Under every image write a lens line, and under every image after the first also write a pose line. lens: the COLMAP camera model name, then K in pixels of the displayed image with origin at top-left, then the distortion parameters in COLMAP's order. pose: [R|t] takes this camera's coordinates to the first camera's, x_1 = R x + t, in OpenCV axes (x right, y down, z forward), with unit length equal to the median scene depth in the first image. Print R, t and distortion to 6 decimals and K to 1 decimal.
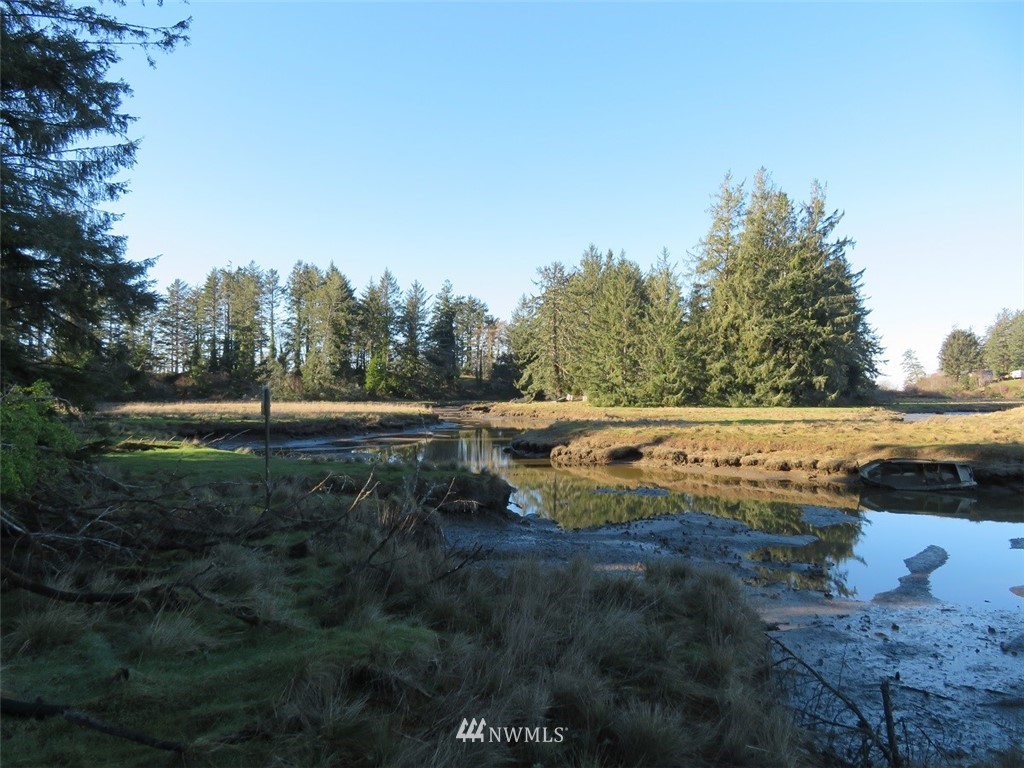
lens RADIAL K [[742.2, 0, 512.0], [0, 742.2, 384.0], [0, 0, 1]] dist [0.000698, 0.003702]
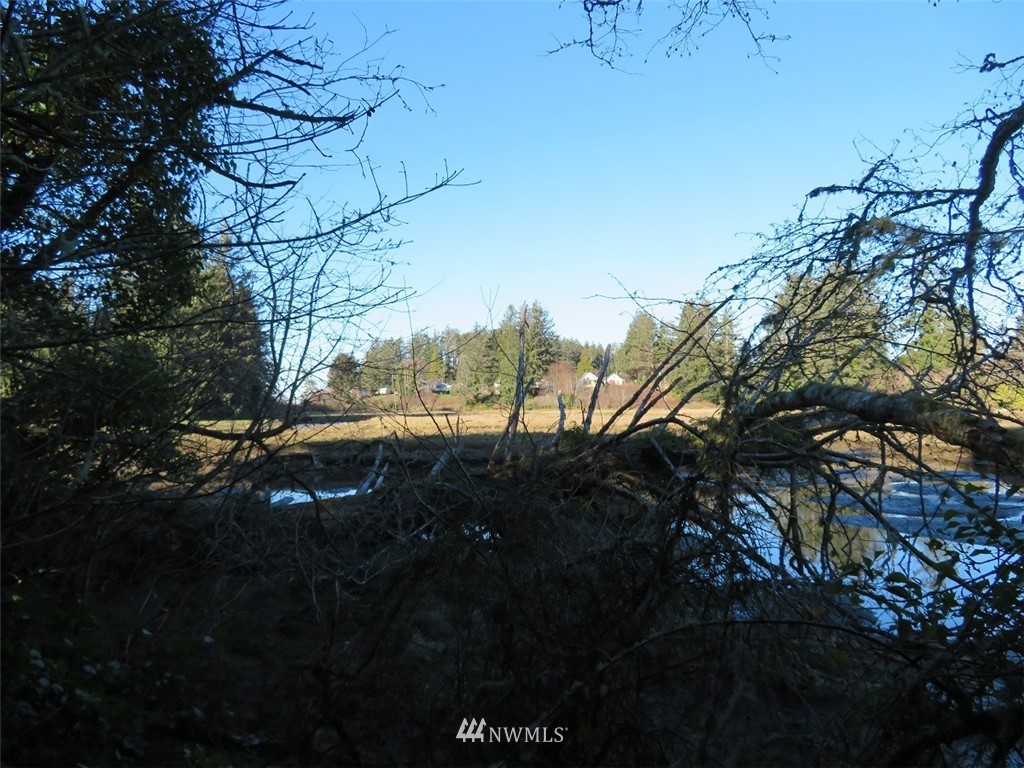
lens RADIAL K [[742.2, 0, 512.0], [0, 742.2, 384.0], [0, 0, 1]] dist [0.000698, 0.003702]
pose [[0.725258, 0.016067, 0.688290, -0.118597], [-0.003283, 0.999797, -0.019880, -0.006402], [-0.688470, 0.012159, 0.725163, -0.295033]]
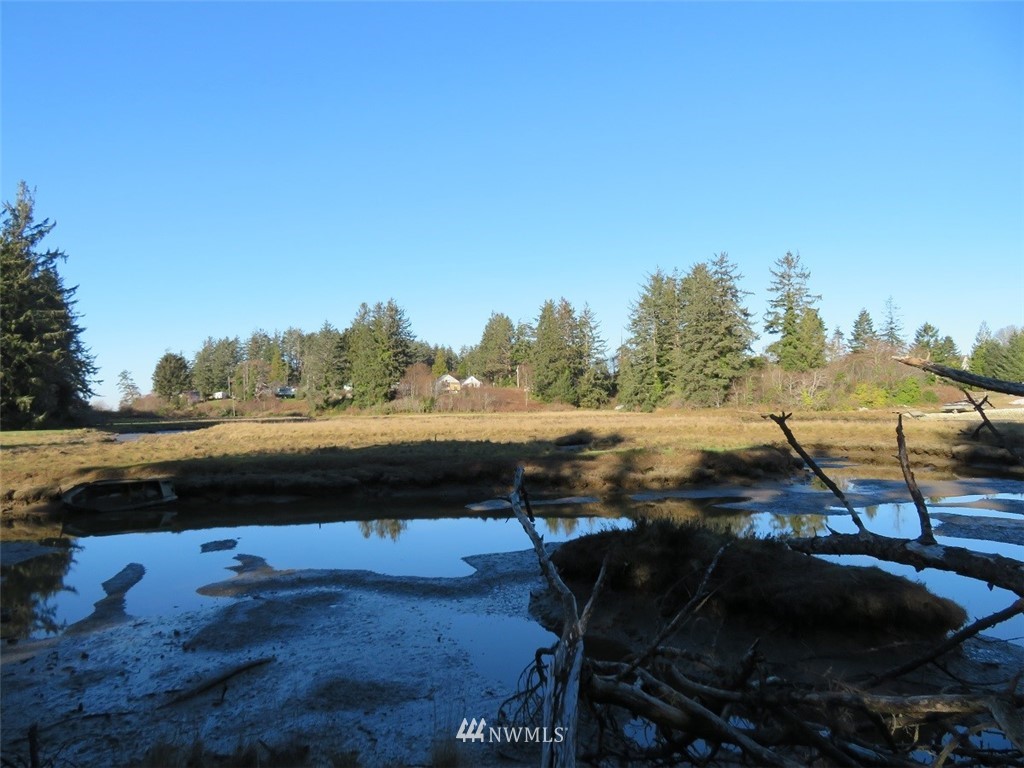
lens RADIAL K [[736.9, 0, 512.0], [0, 736.9, 384.0], [0, 0, 1]] dist [0.000252, 0.001247]
pose [[0.561775, 0.018808, 0.827076, 0.006864], [0.003958, 0.999669, -0.025421, -0.000921], [-0.827280, 0.017554, 0.561515, -0.004461]]
